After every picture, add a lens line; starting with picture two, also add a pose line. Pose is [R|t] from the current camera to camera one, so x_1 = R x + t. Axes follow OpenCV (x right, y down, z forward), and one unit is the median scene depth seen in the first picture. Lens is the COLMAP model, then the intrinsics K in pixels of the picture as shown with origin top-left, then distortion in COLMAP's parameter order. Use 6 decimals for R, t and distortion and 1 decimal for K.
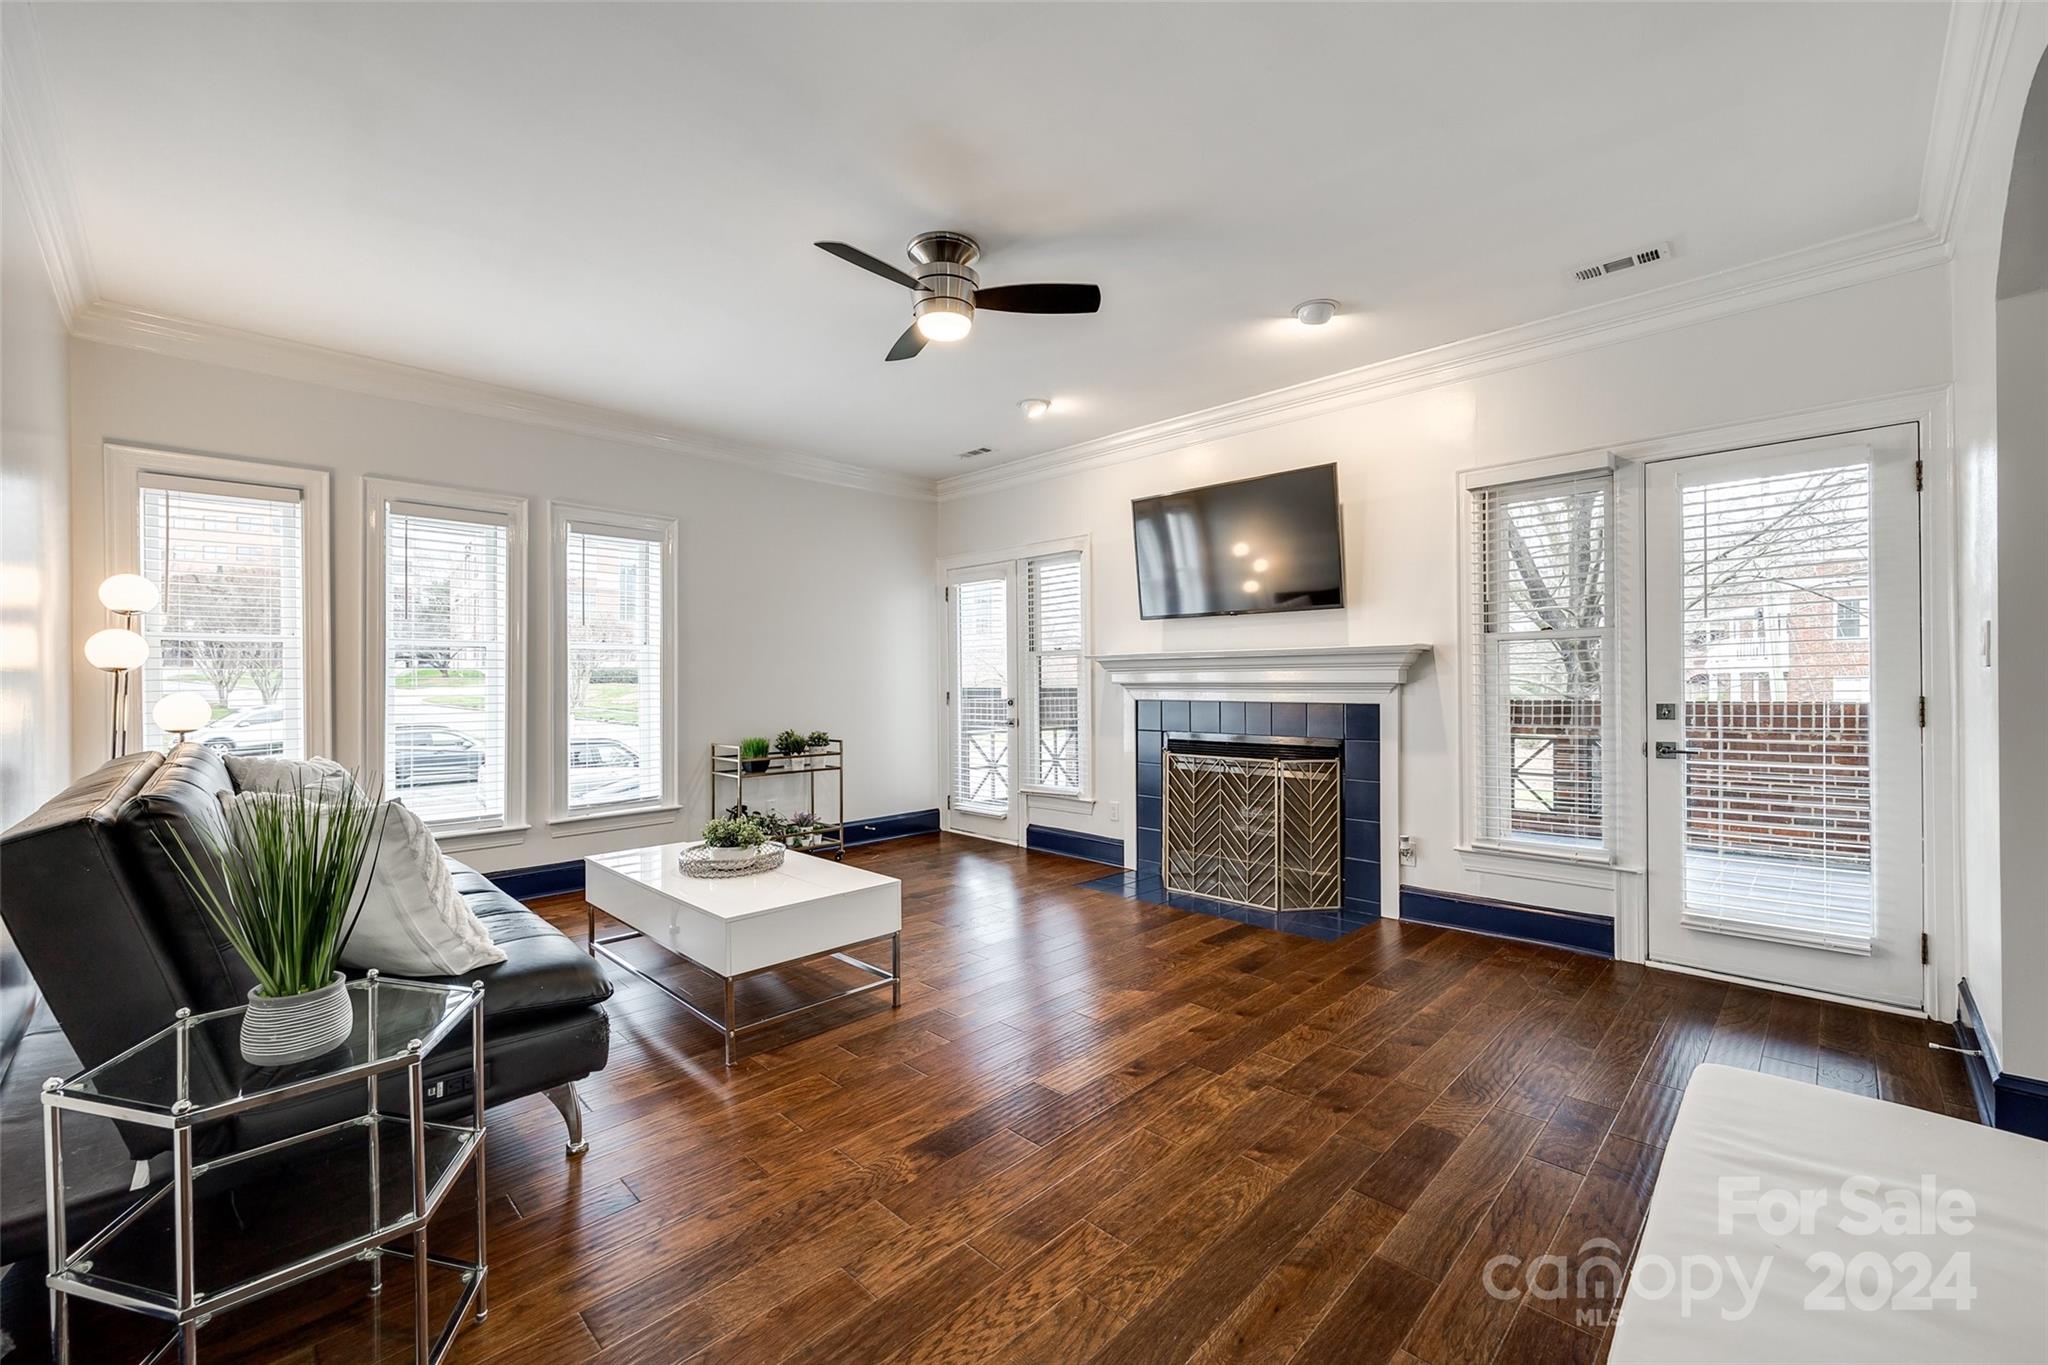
lens RADIAL K [[826.9, 0, 1025.0], [0, 826.9, 673.2], [0, 0, 1]] dist [-0.000247, -0.000016]
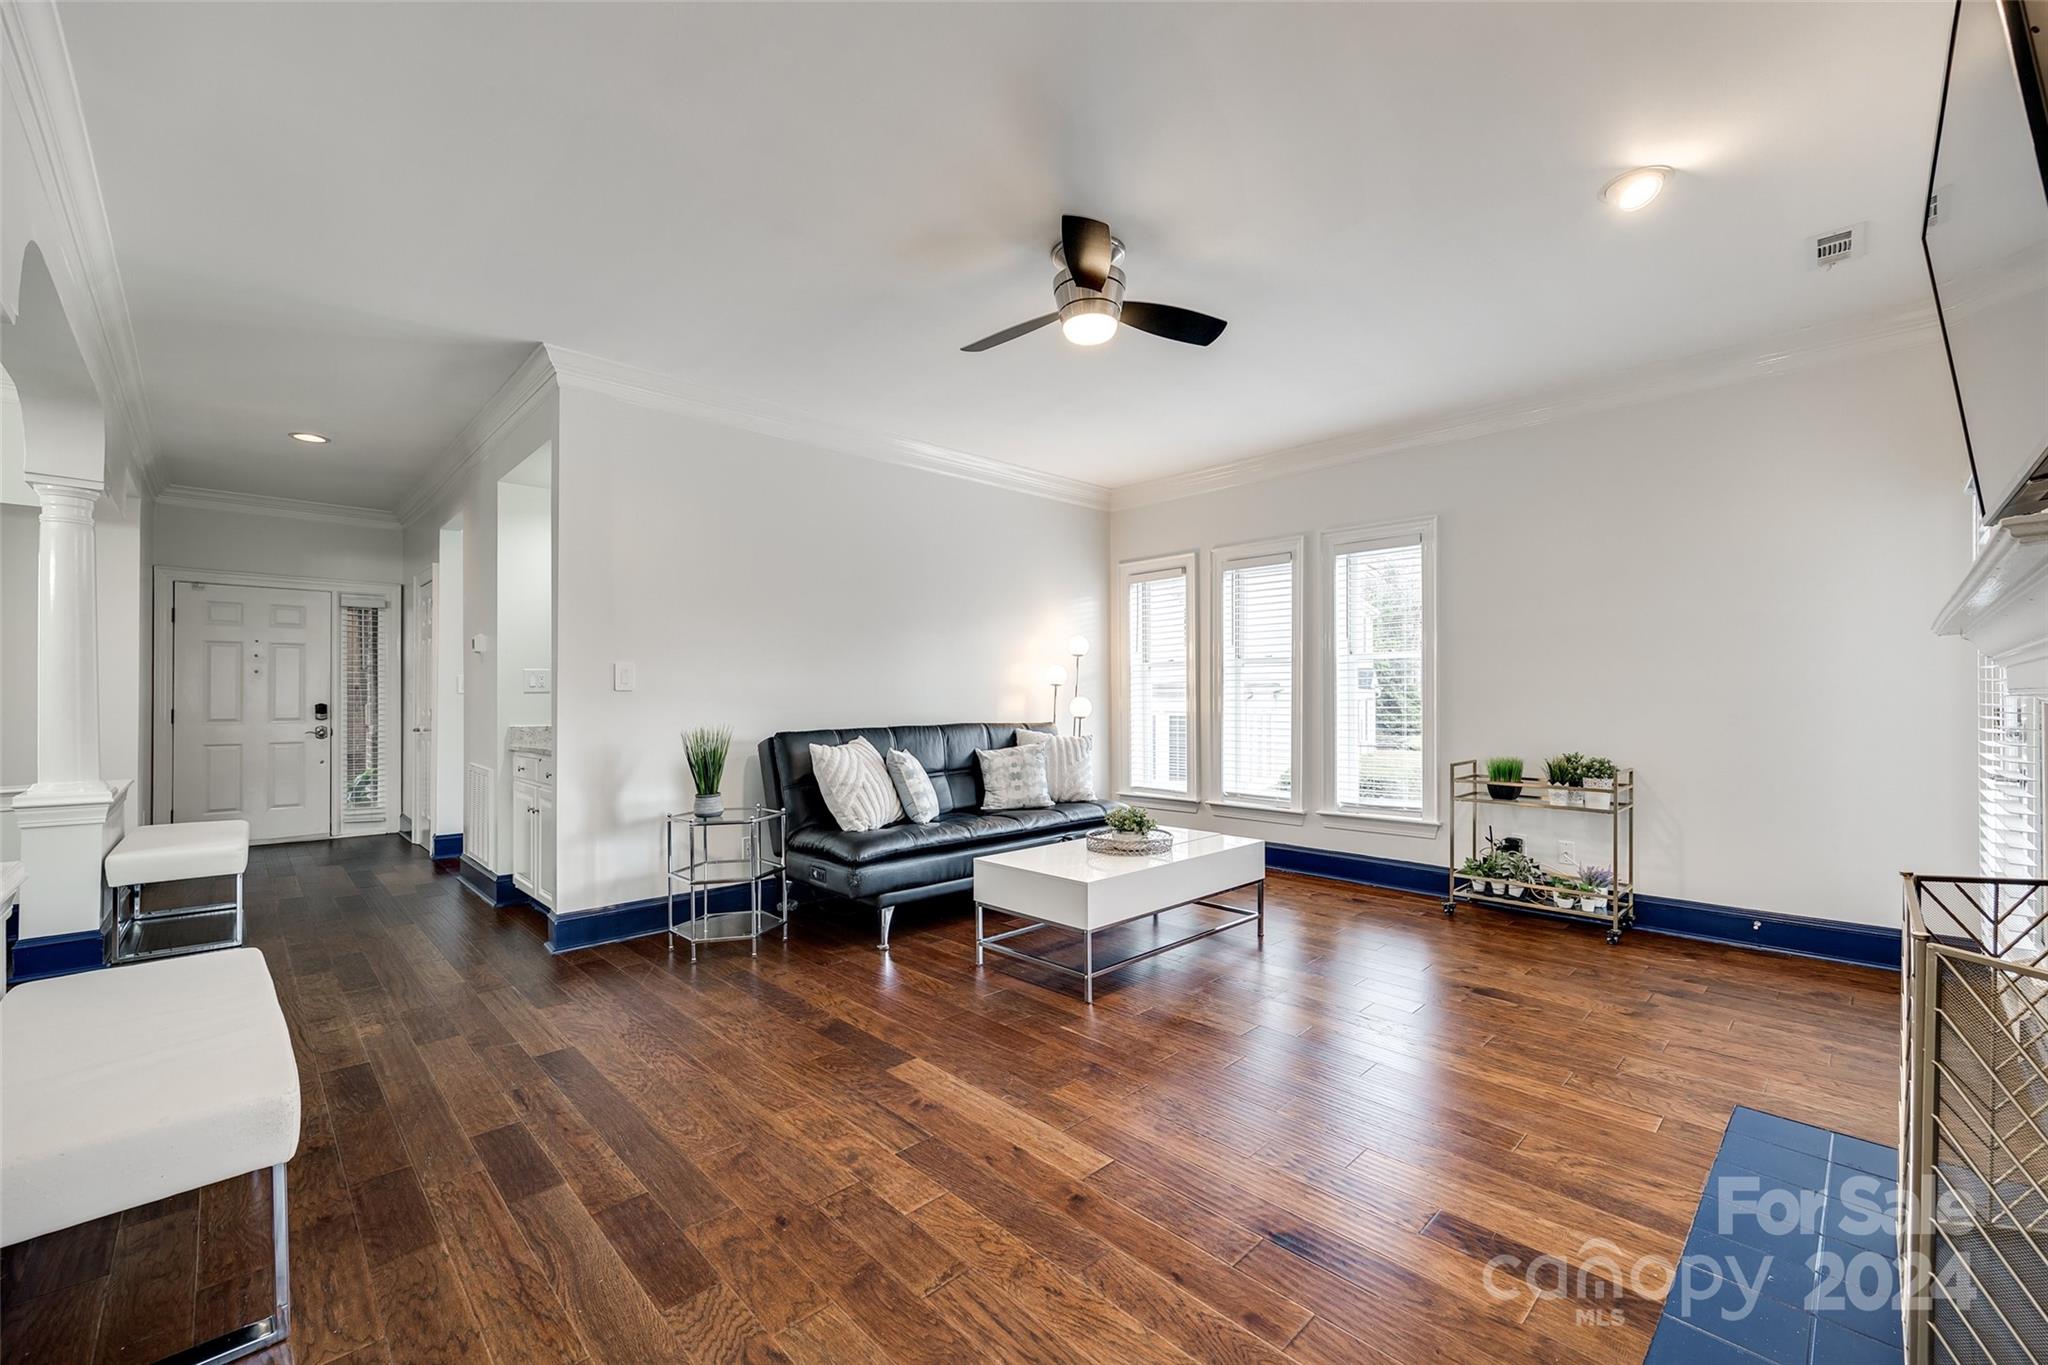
lens RADIAL K [[826.9, 0, 1025.0], [0, 826.9, 673.2], [0, 0, 1]] dist [-0.000247, -0.000016]
pose [[-0.023824, -0.020054, -0.999515, 0.663436], [0.014474, 0.999687, -0.020402, 0.005492], [0.999611, -0.014953, -0.023526, 0.702633]]
